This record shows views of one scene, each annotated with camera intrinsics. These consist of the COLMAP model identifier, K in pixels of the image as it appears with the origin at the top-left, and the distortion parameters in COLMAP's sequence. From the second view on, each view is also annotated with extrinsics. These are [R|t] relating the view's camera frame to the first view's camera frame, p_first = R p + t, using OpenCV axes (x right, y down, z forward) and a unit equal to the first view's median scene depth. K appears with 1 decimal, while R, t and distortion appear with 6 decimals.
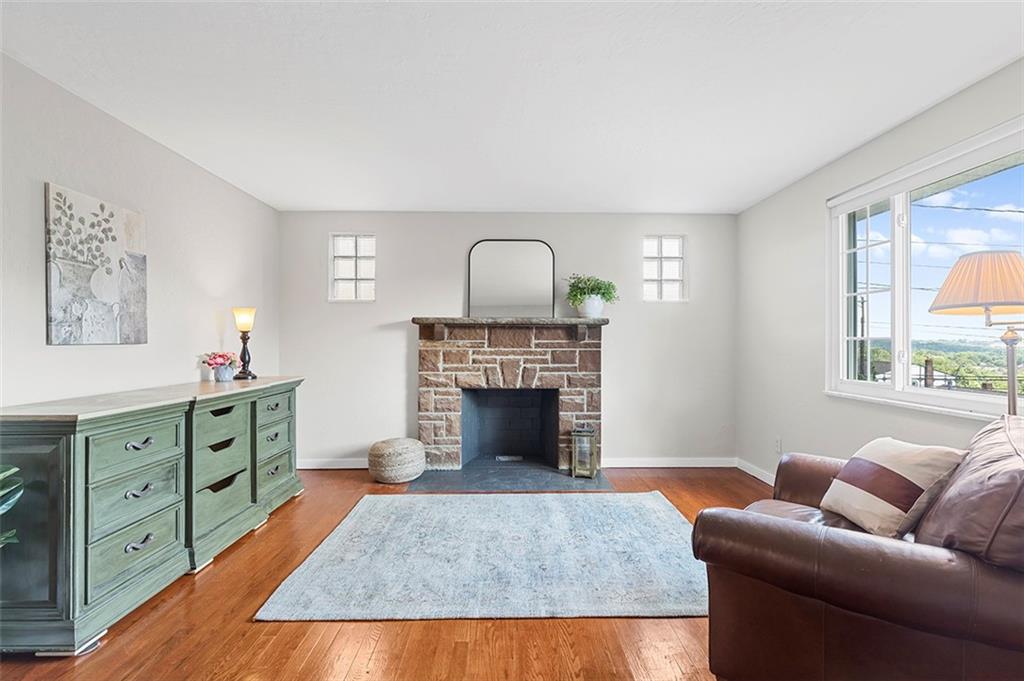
lens RADIAL K [[485.4, 0, 514.5], [0, 485.4, 343.4], [0, 0, 1]] dist [-0.001114, -0.000151]
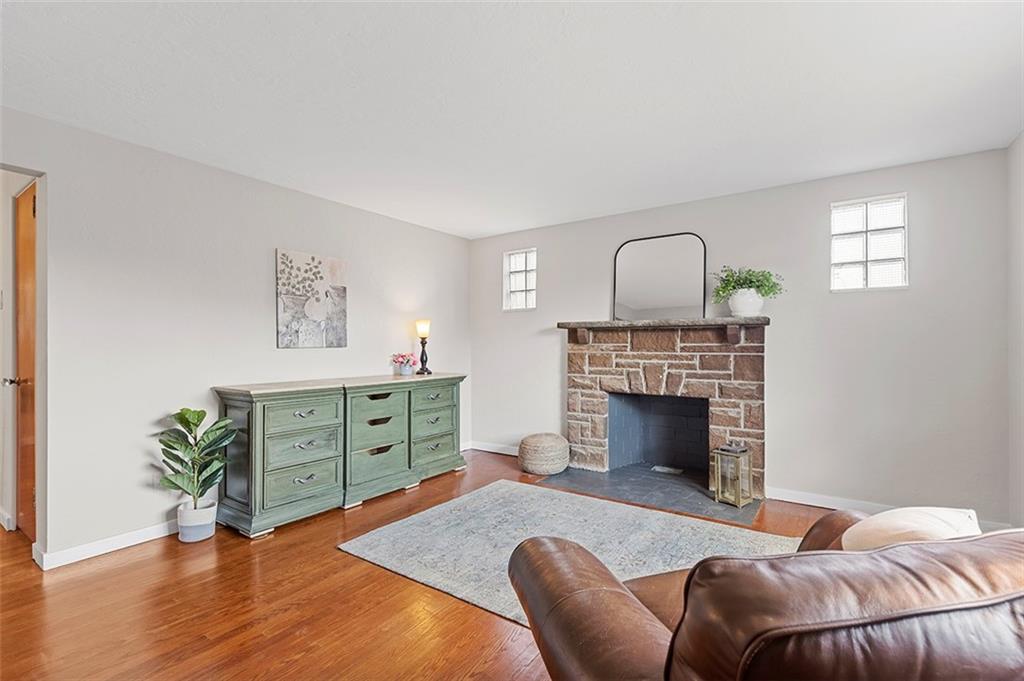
lens RADIAL K [[467.8, 0, 510.8], [0, 467.8, 346.0], [0, 0, 1]] dist [0.009141, 0.000099]
pose [[0.801249, -0.001033, -0.598330, 0.345355], [0.000538, 0.999999, -0.001006, -0.001038], [0.598331, 0.000484, 0.801249, 0.117243]]
